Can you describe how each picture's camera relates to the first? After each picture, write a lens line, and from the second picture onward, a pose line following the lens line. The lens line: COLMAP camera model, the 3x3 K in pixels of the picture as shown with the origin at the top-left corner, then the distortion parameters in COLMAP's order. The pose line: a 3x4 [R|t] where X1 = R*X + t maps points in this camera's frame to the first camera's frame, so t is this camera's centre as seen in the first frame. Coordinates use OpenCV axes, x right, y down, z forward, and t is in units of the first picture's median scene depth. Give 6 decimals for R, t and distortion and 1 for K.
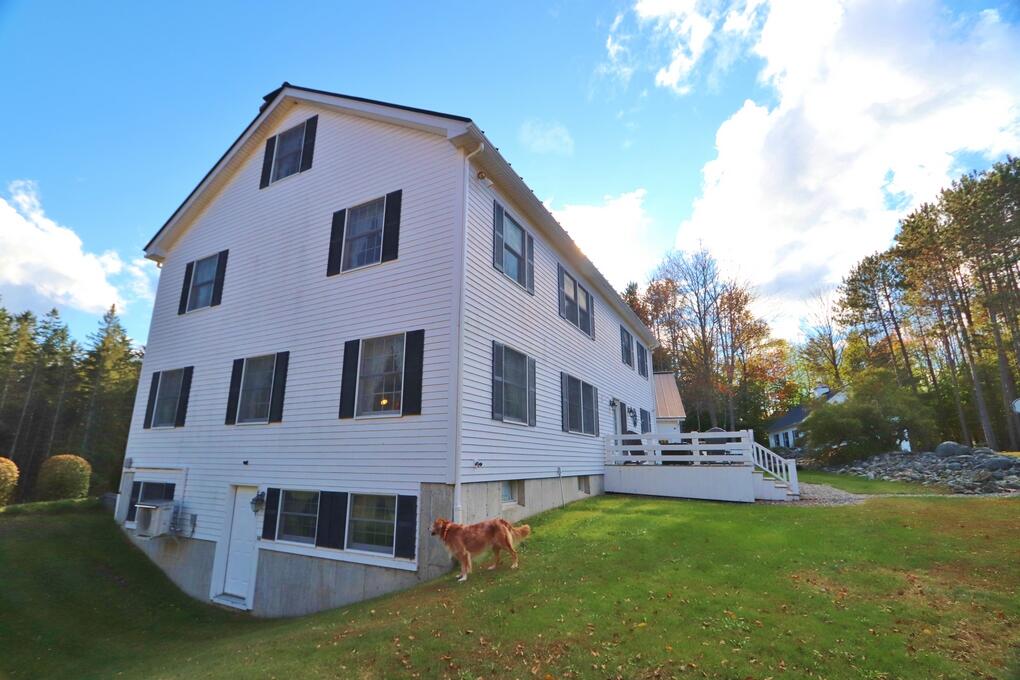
lens RADIAL K [[479.7, 0, 510.0], [0, 479.7, 340.0], [0, 0, 1]] dist [-0.013672, -0.000115]
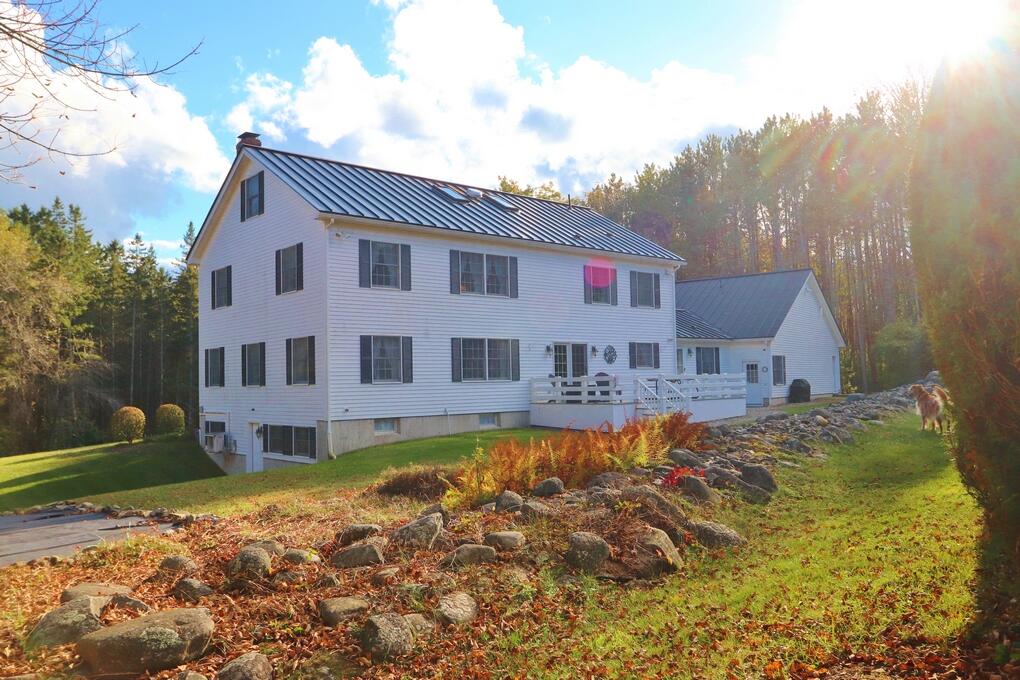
lens RADIAL K [[870.2, 0, 510.0], [0, 870.2, 340.0], [0, 0, 1]] dist [-0.008677, -0.001794]
pose [[0.927696, -0.042398, -0.370921, 1.226394], [0.116768, 0.976635, 0.180412, -0.365528], [0.354605, -0.210679, 0.910972, -1.207161]]
